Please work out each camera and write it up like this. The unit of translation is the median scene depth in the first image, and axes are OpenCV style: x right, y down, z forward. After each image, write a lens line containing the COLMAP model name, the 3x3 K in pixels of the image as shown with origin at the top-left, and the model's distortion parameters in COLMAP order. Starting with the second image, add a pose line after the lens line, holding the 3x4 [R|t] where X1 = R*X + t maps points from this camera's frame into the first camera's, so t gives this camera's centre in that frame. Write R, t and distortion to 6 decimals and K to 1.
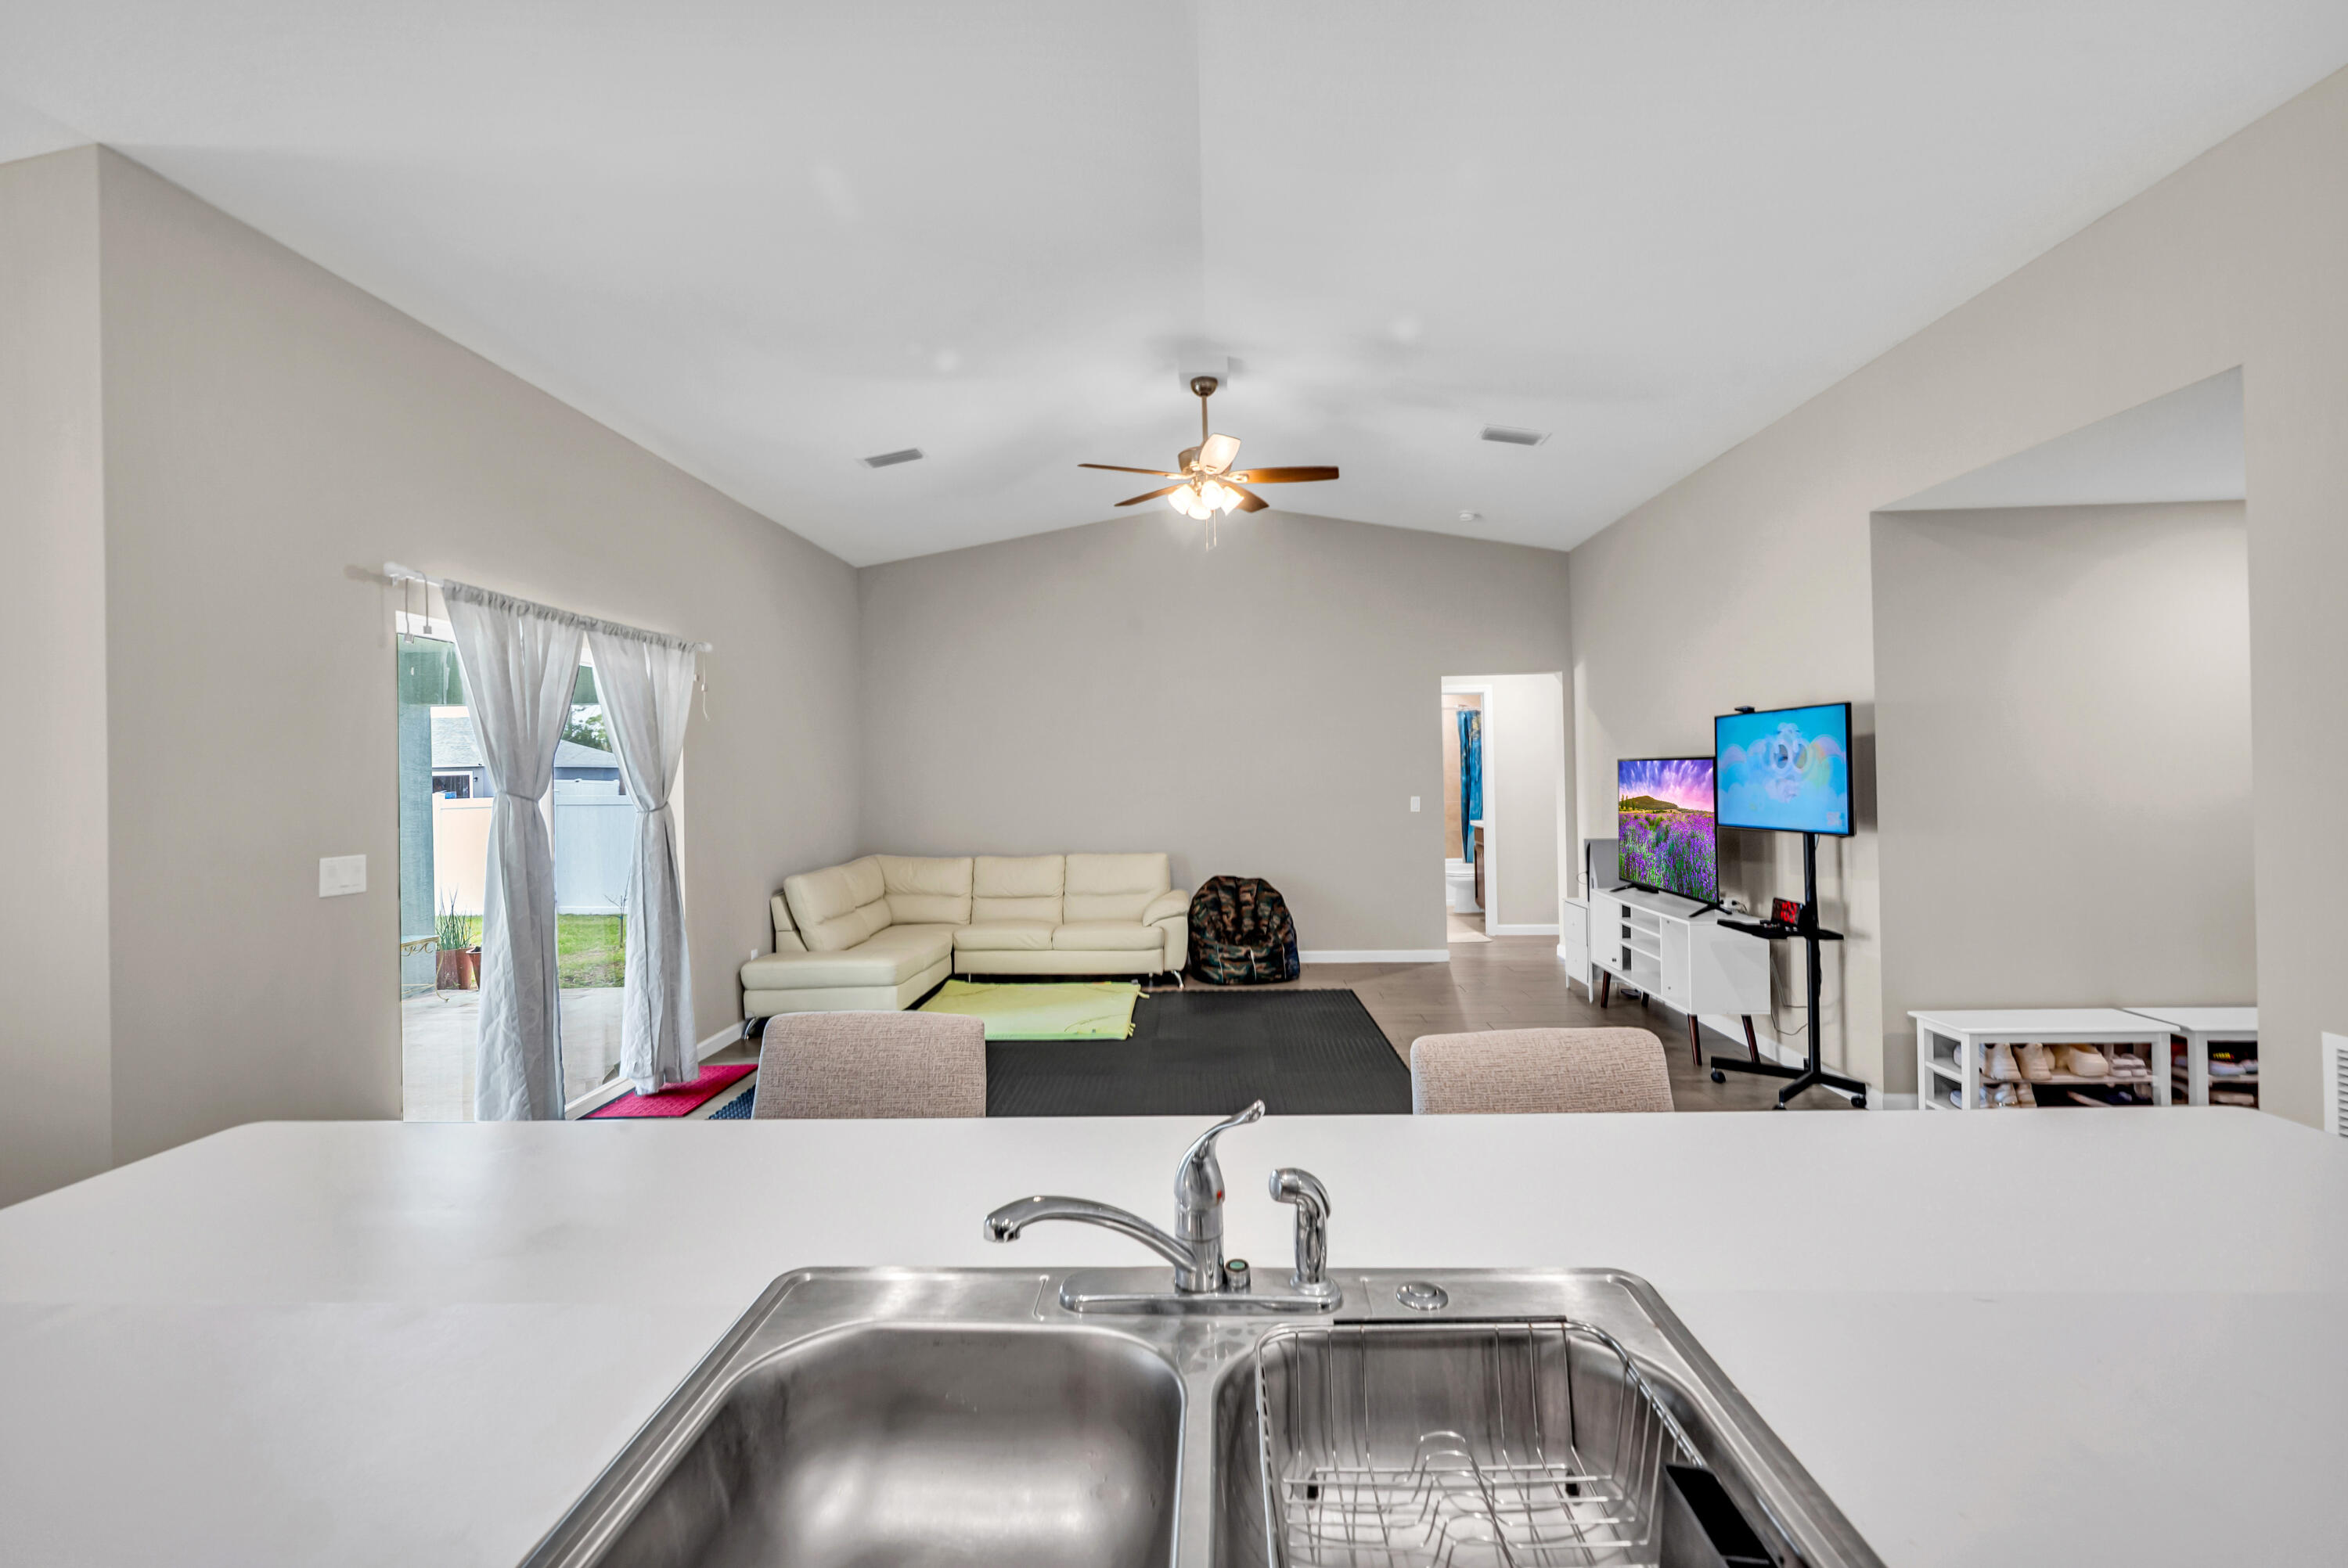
lens RADIAL K [[1021.2, 0, 1171.8], [0, 1021.2, 772.2], [0, 0, 1]] dist [-0.004418, -0.000107]
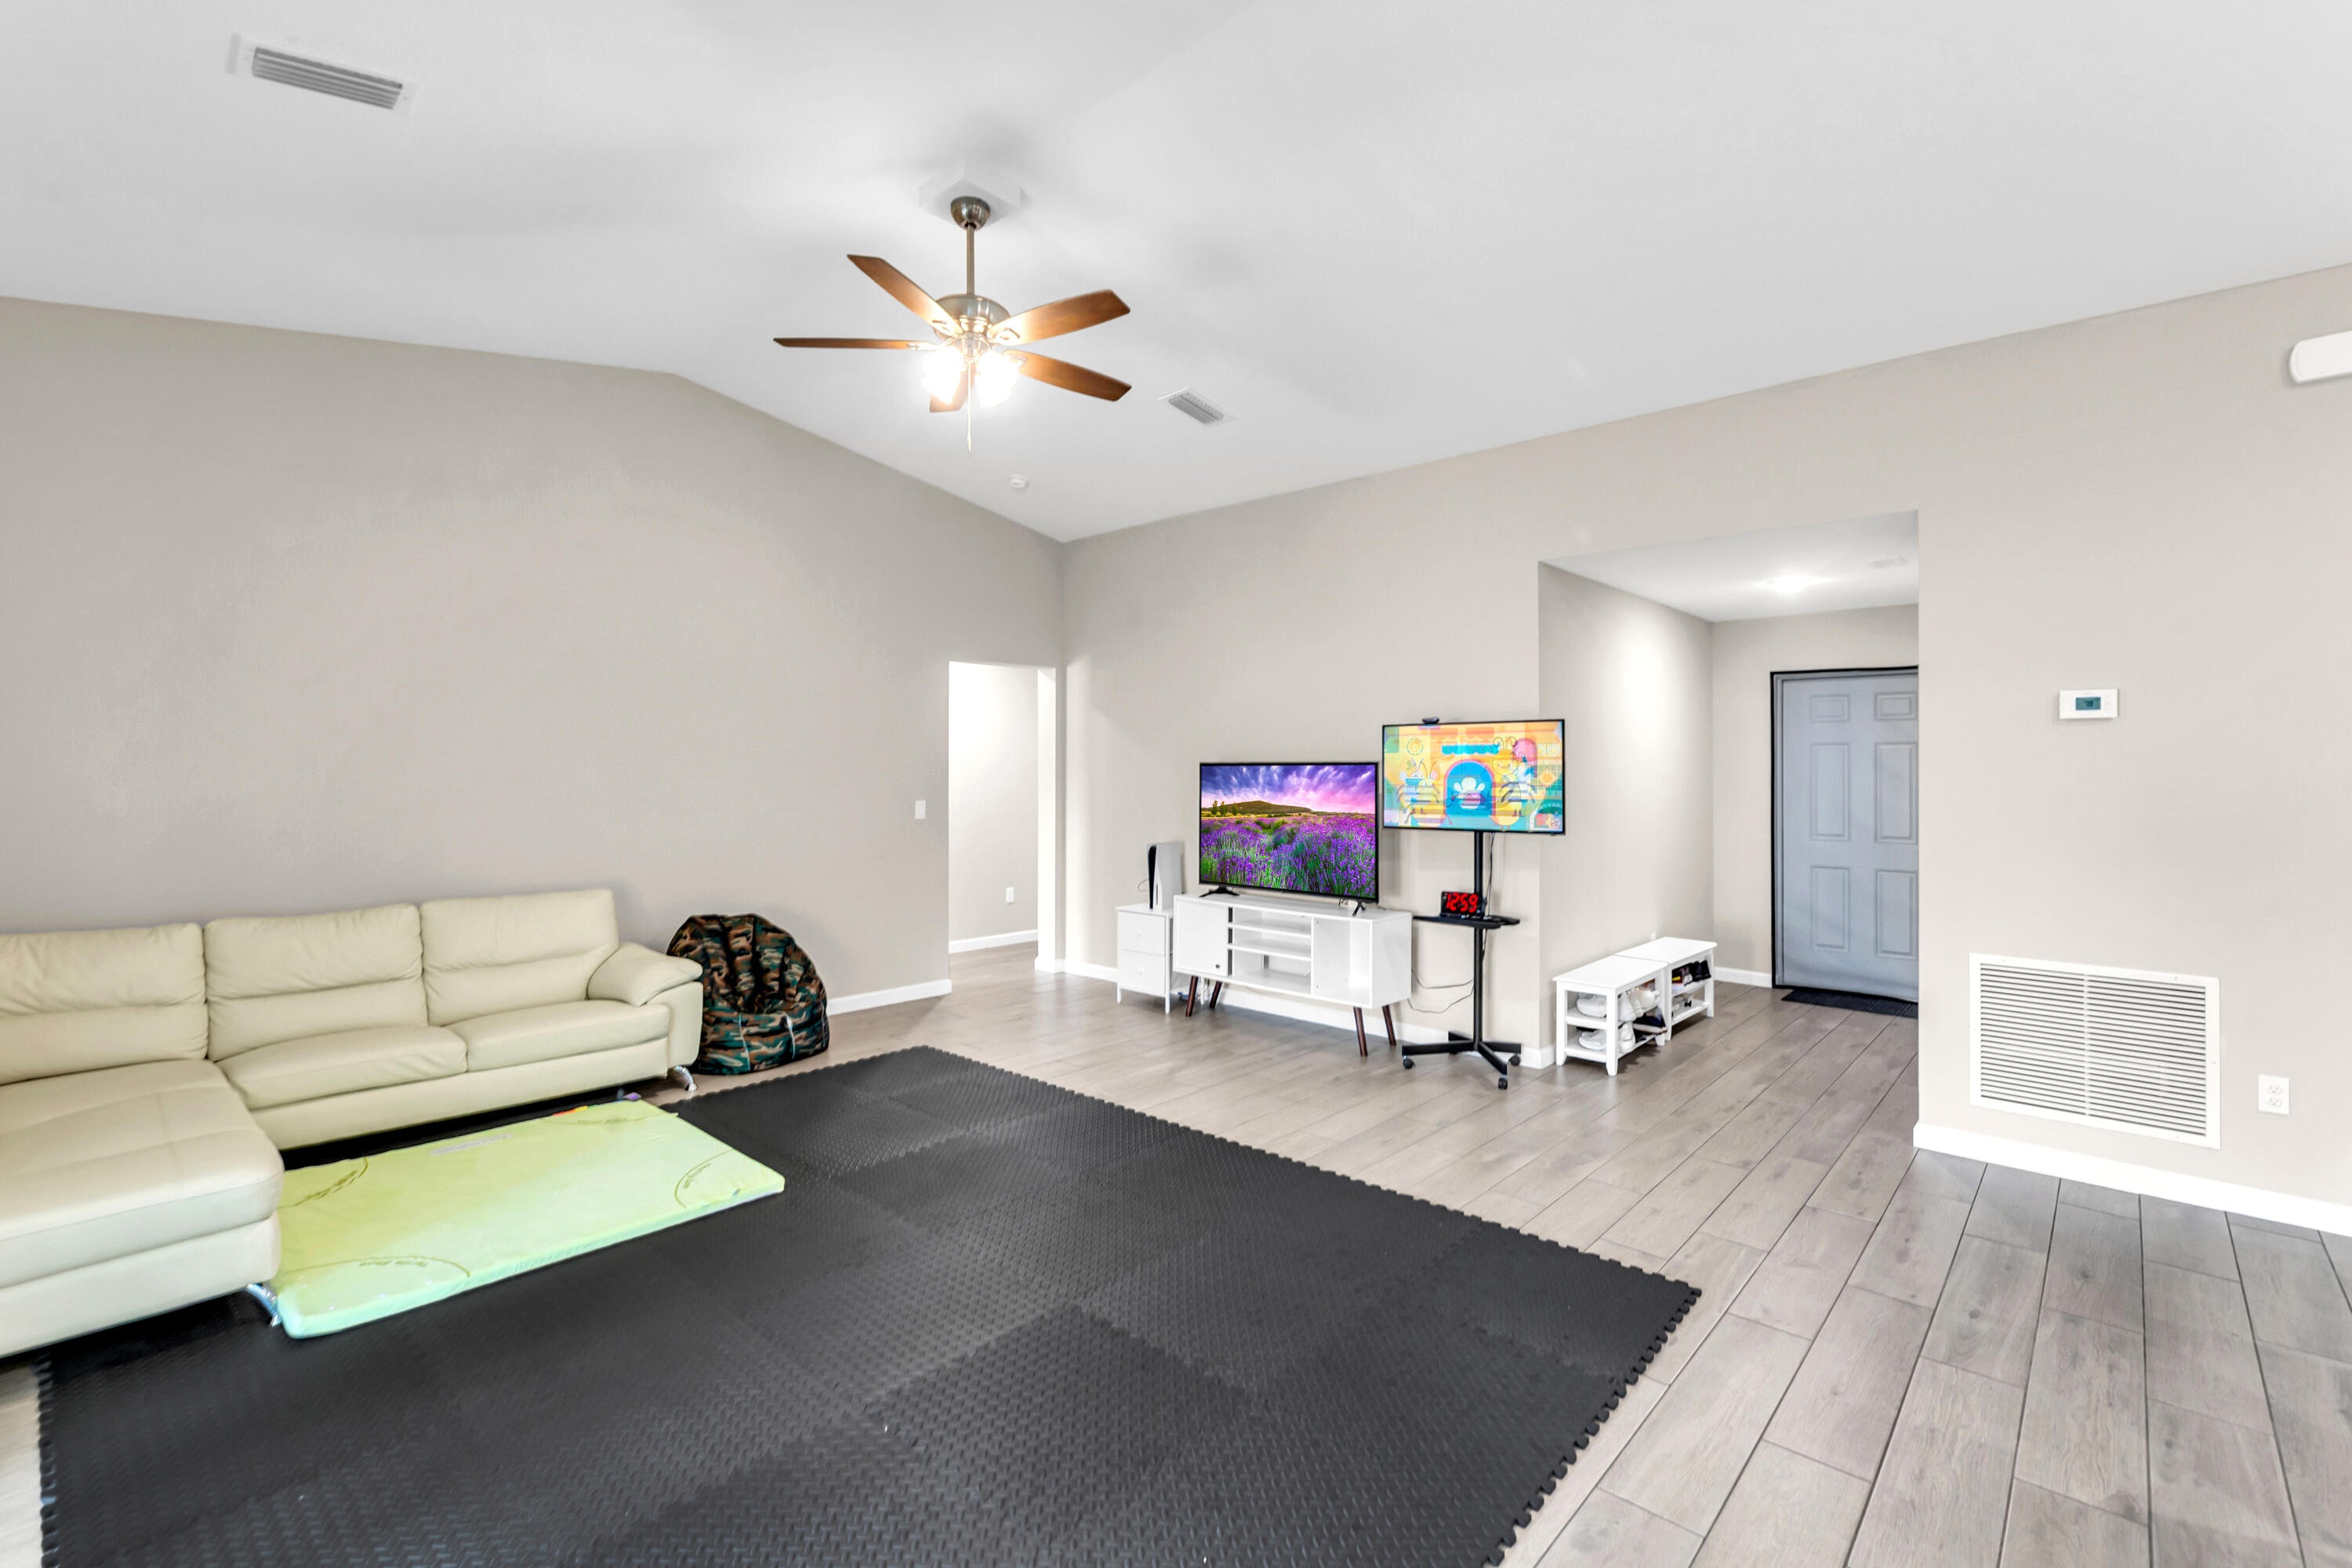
lens RADIAL K [[1021.9, 0, 1179.1], [0, 1021.9, 763.1], [0, 0, 1]] dist [-0.009832, -0.000206]
pose [[0.642555, 0.024909, 0.765834, -0.367716], [-0.016229, 0.999690, -0.018898, 0.007039], [-0.766068, -0.000286, 0.642760, 0.406763]]
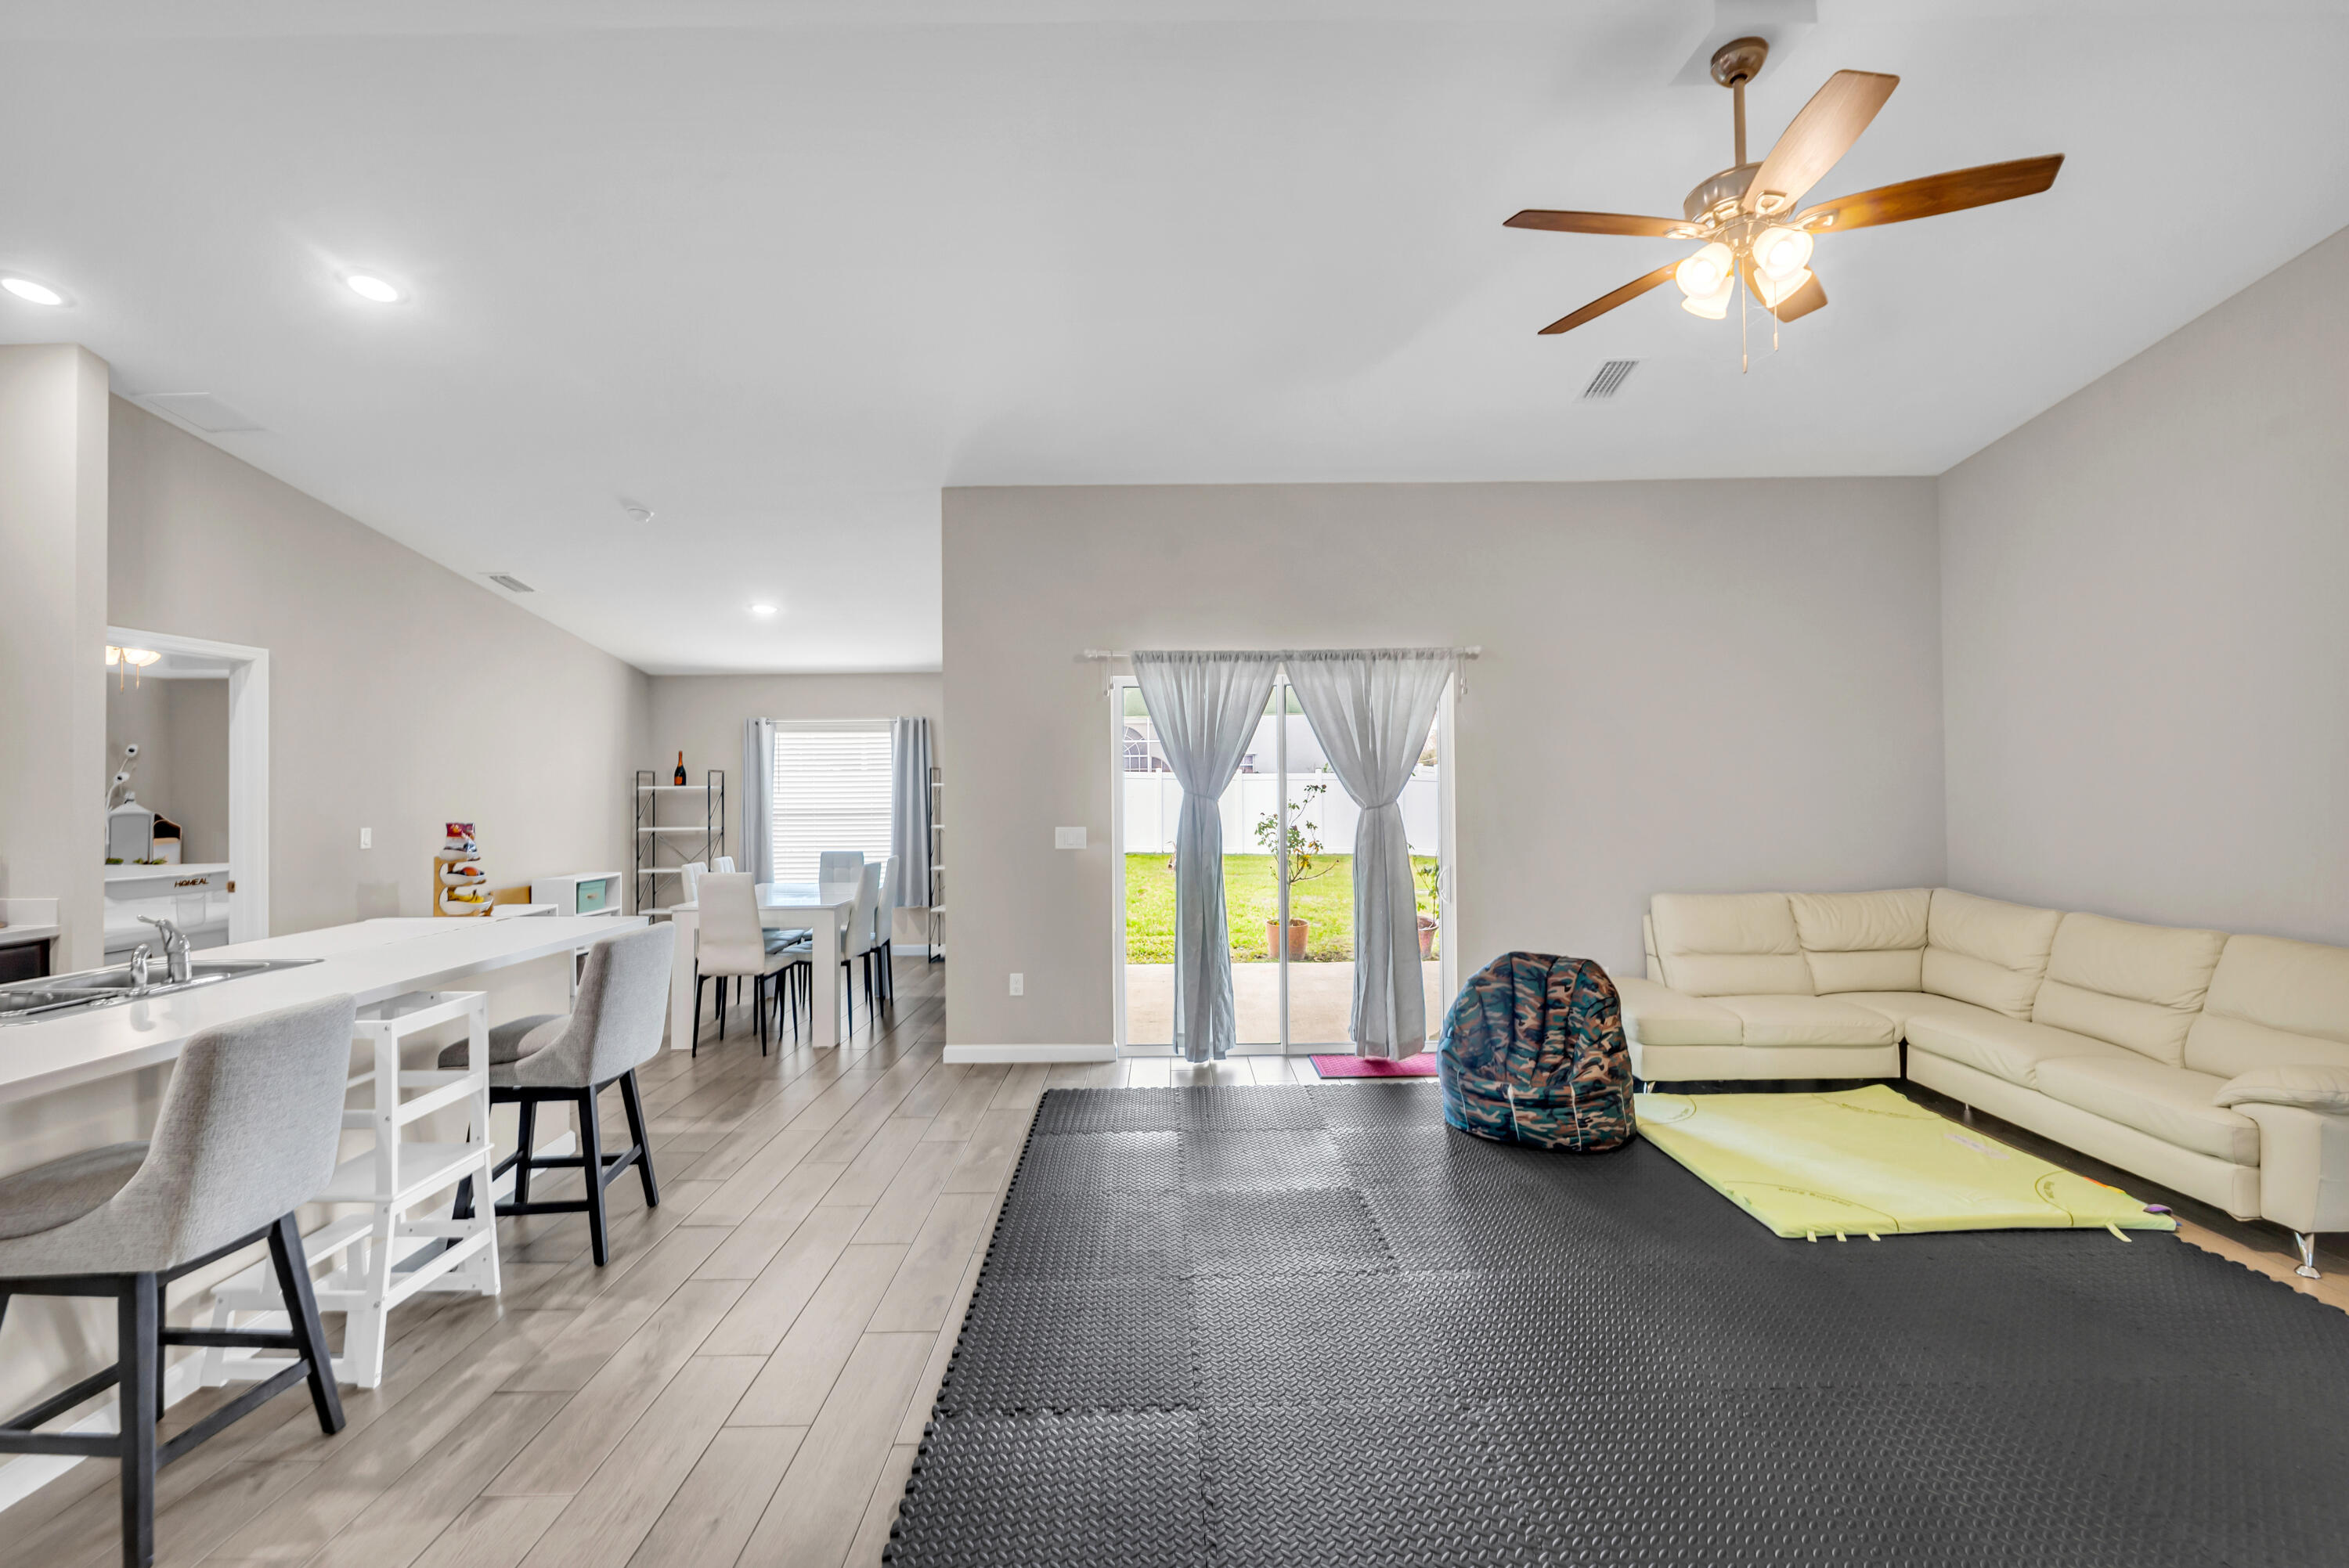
lens RADIAL K [[1012.9, 0, 1173.8], [0, 1012.9, 769.6], [0, 0, 1]] dist [-0.002471, 0.000099]
pose [[0.047763, 0.007311, -0.998832, 0.504726], [0.011239, 0.999906, 0.007856, -0.014094], [0.998795, -0.011601, 0.047676, 0.618711]]
